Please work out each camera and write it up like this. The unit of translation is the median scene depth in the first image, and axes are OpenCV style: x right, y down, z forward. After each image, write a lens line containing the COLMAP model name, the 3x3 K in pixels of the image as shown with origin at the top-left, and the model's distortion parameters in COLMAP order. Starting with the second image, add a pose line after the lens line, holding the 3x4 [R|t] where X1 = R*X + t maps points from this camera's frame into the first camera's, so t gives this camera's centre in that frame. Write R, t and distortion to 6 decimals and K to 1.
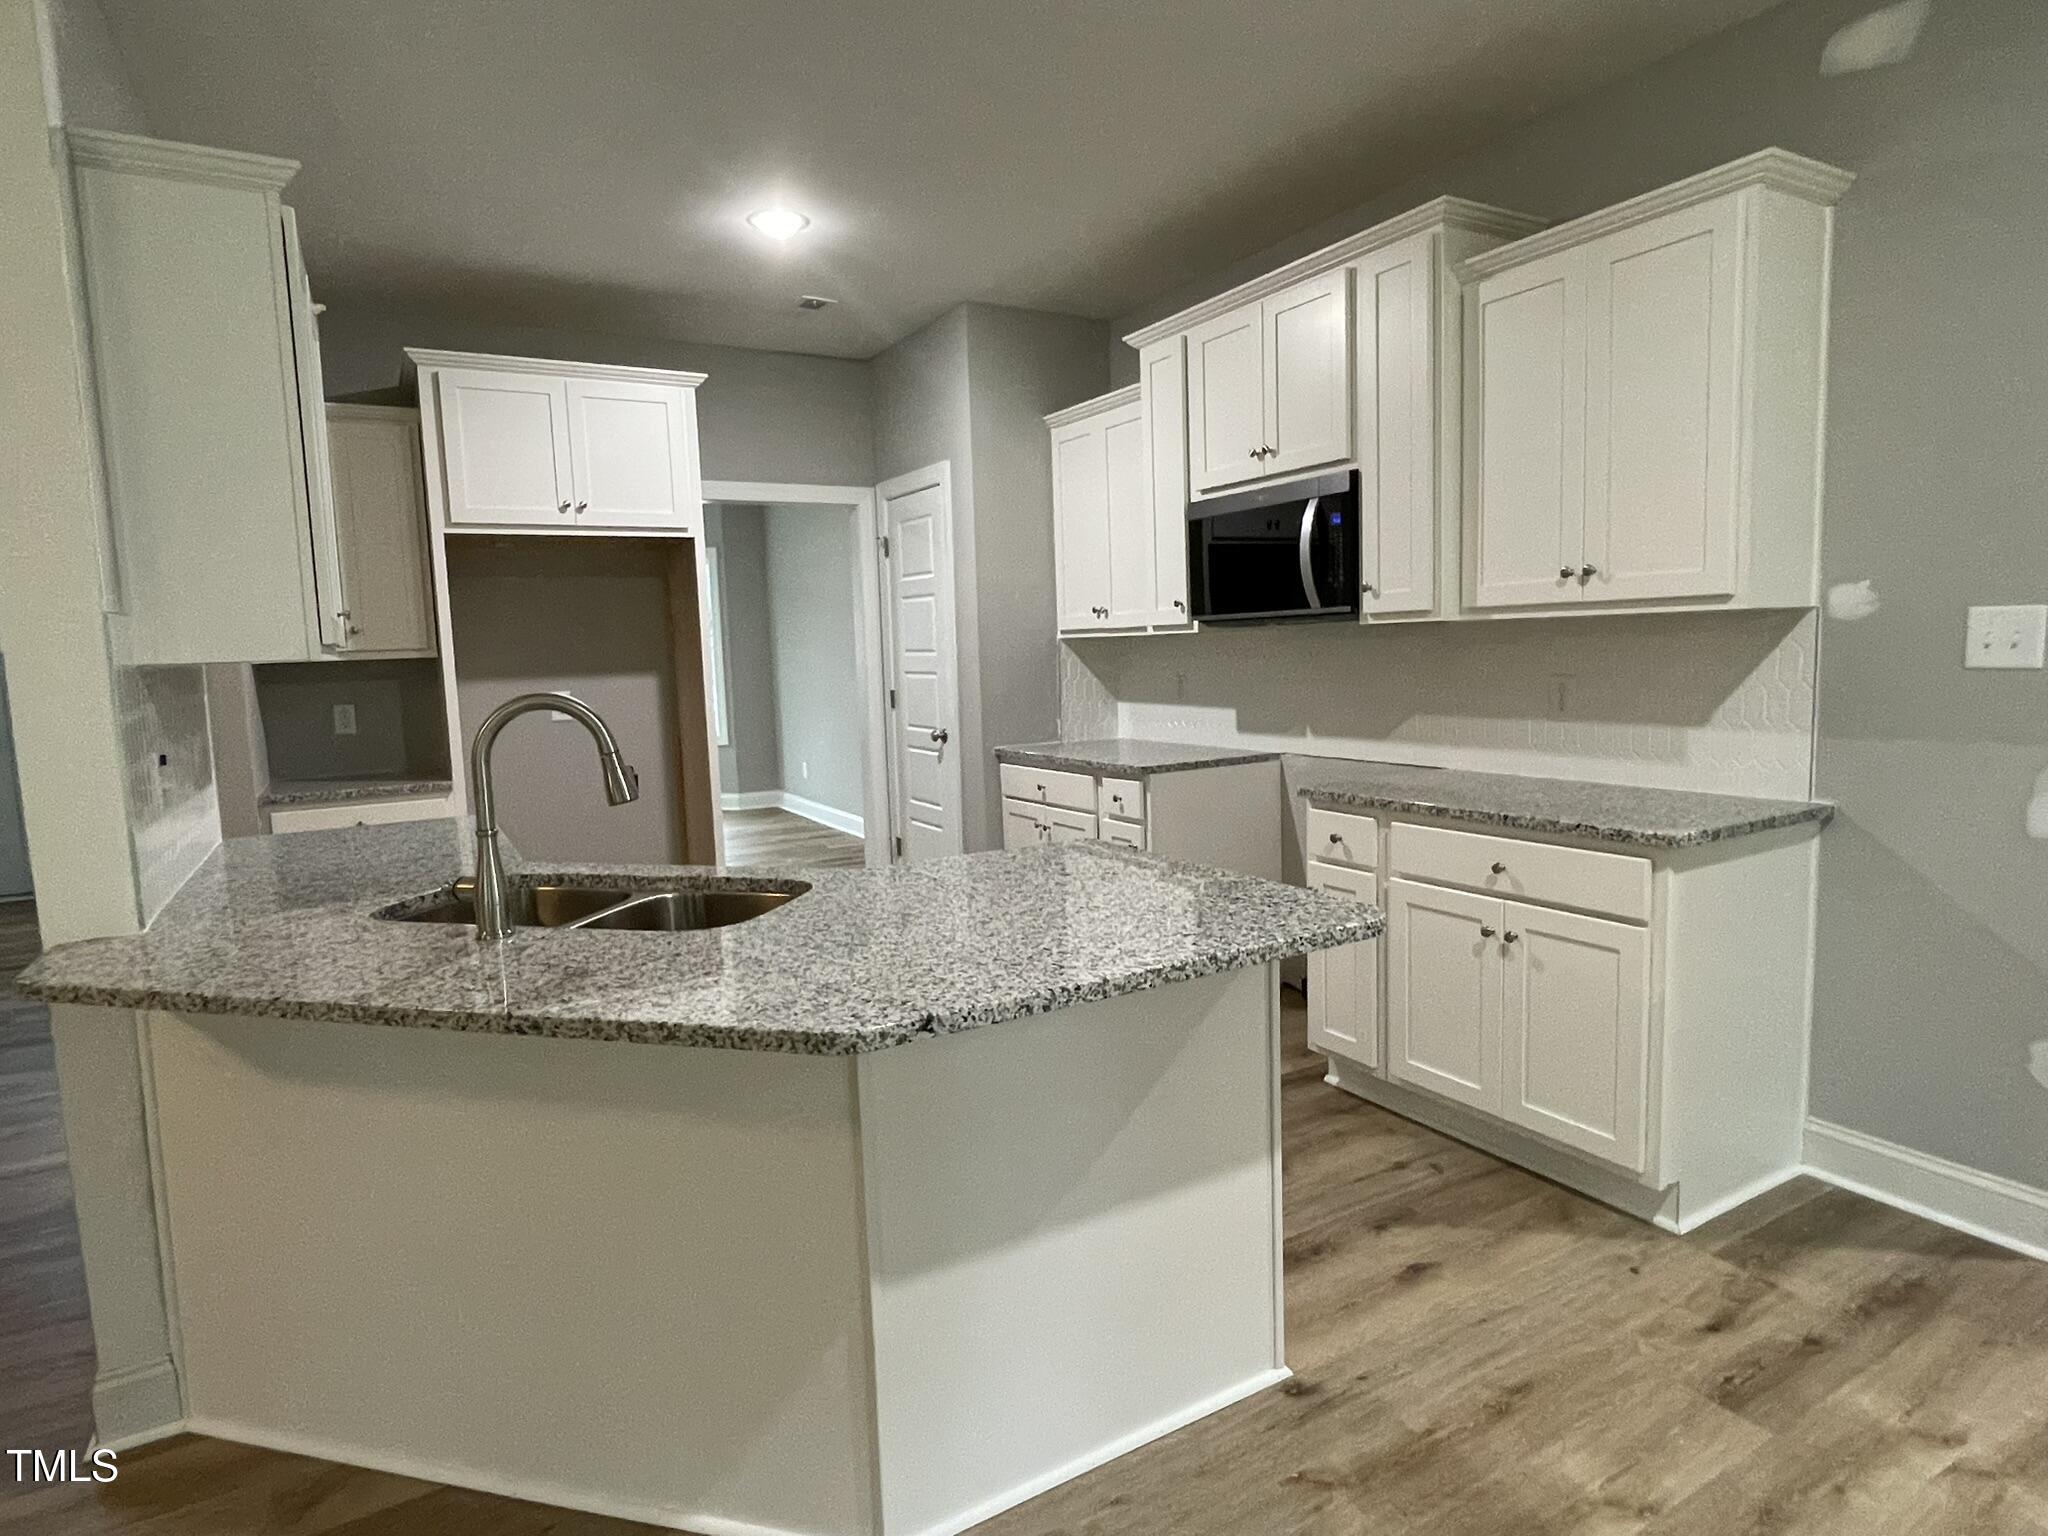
lens RADIAL K [[1134.5, 0, 1015.7], [0, 1134.5, 763.6], [0, 0, 1]] dist [0.006159, 0.000664]
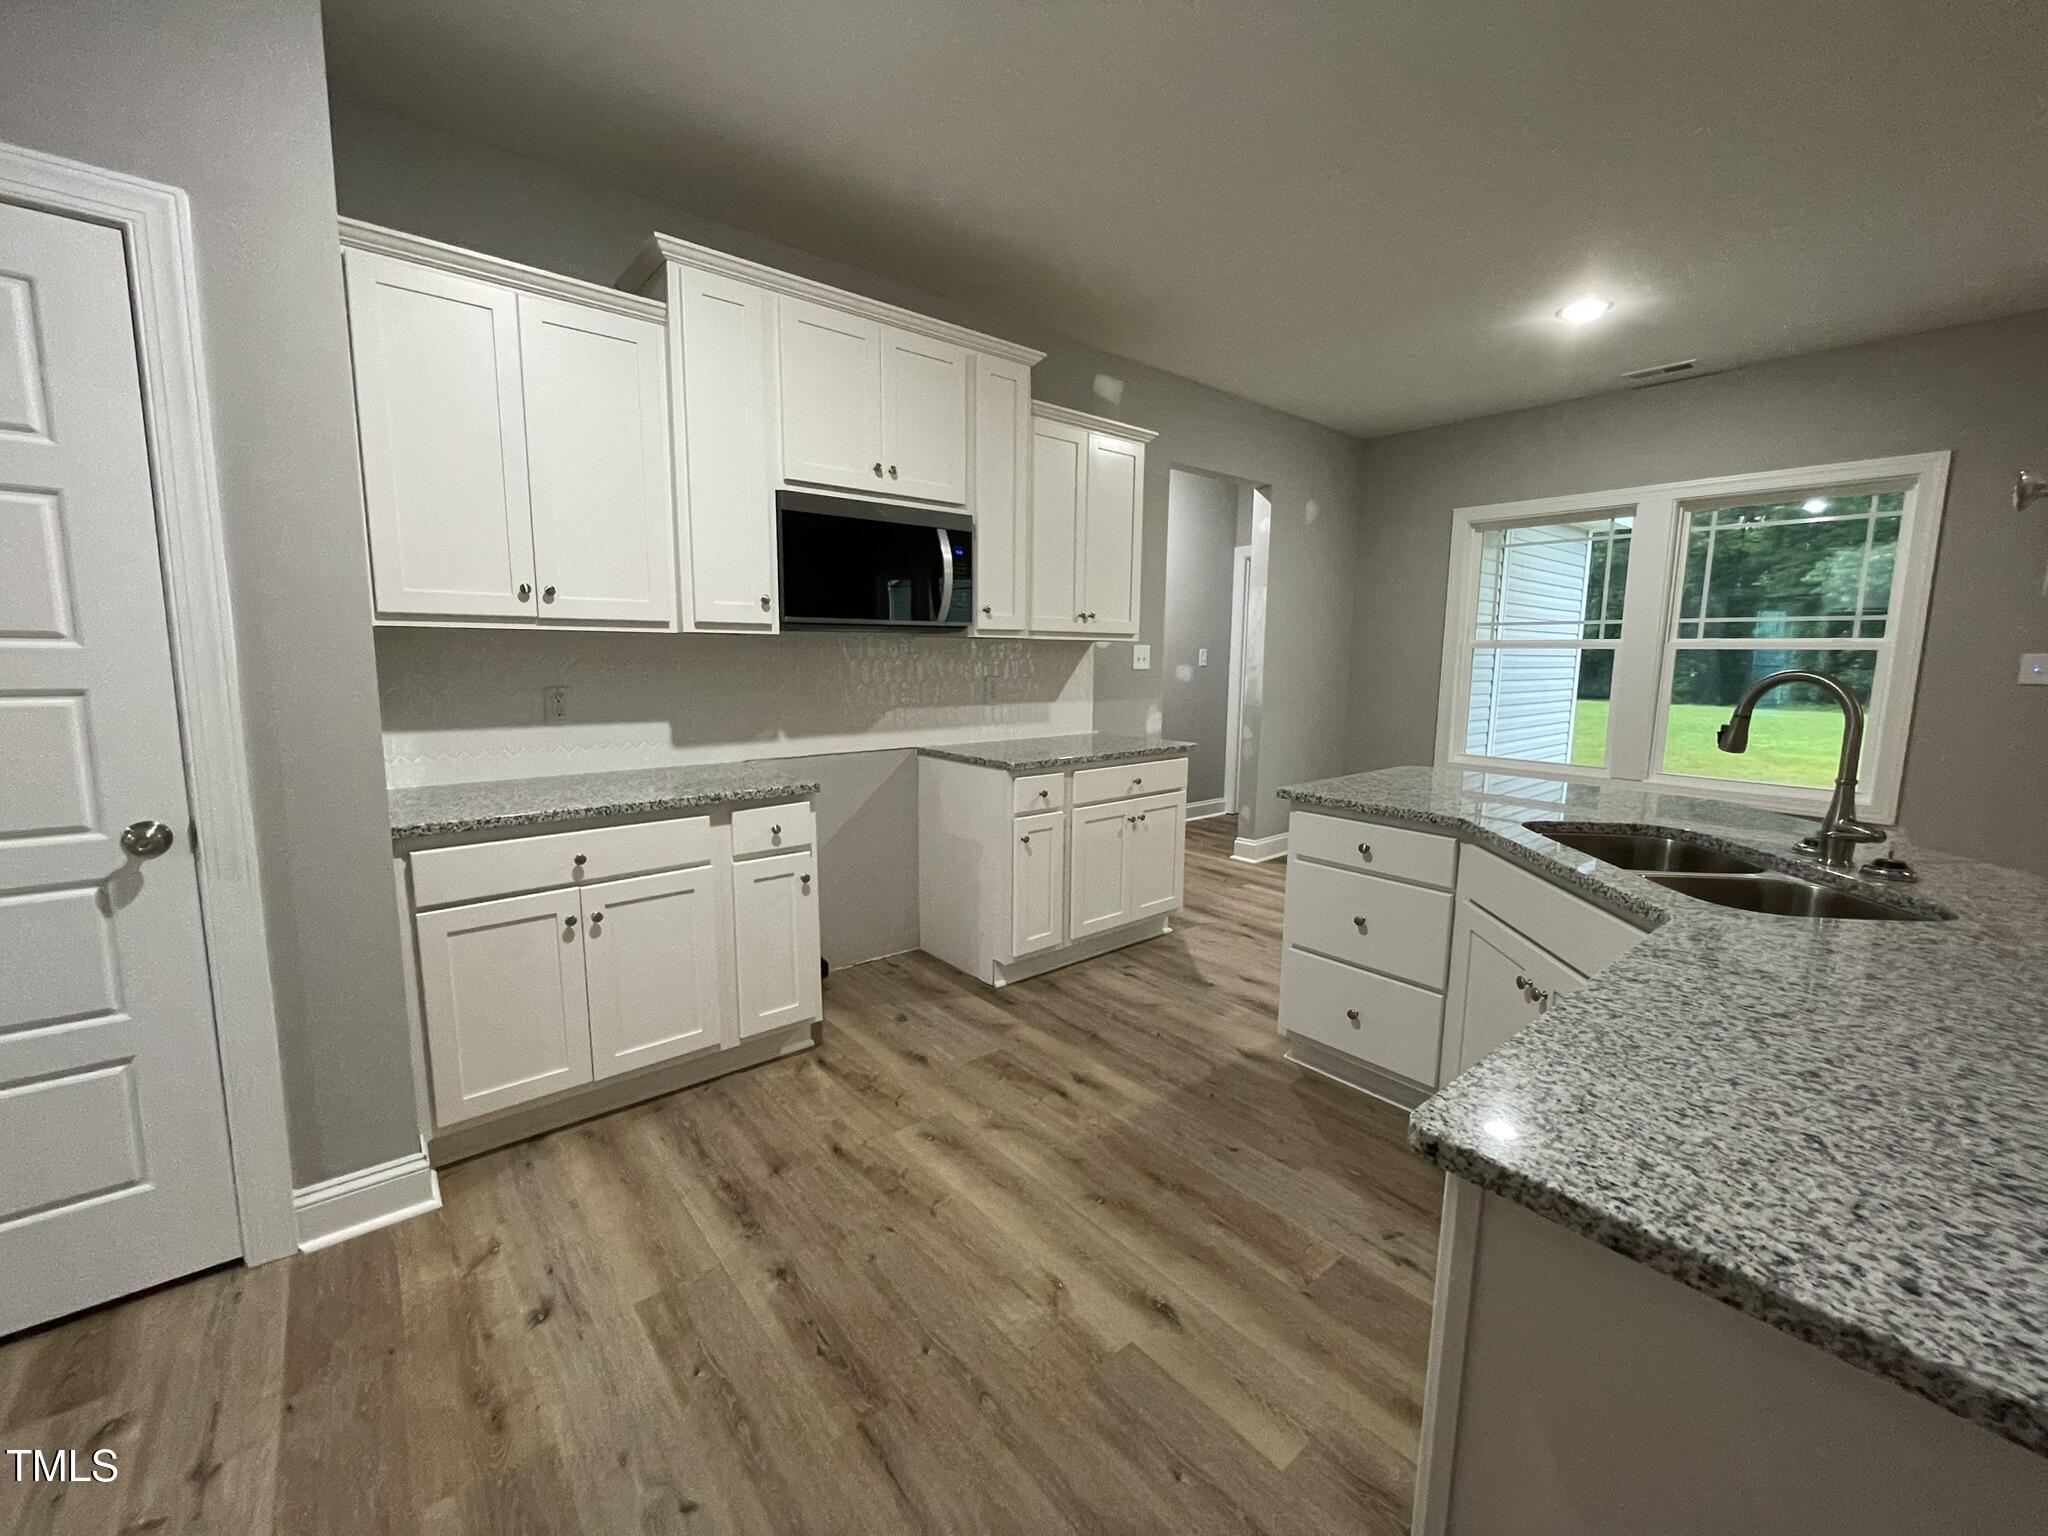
lens RADIAL K [[820.6, 0, 1004.1], [0, 820.6, 760.3], [0, 0, 1]] dist [-0.005055, 0.000194]
pose [[-0.165219, -0.104166, 0.980741, -0.648621], [0.095215, 0.988077, 0.120985, -0.094819], [-0.981650, 0.113370, -0.153331, 1.140386]]
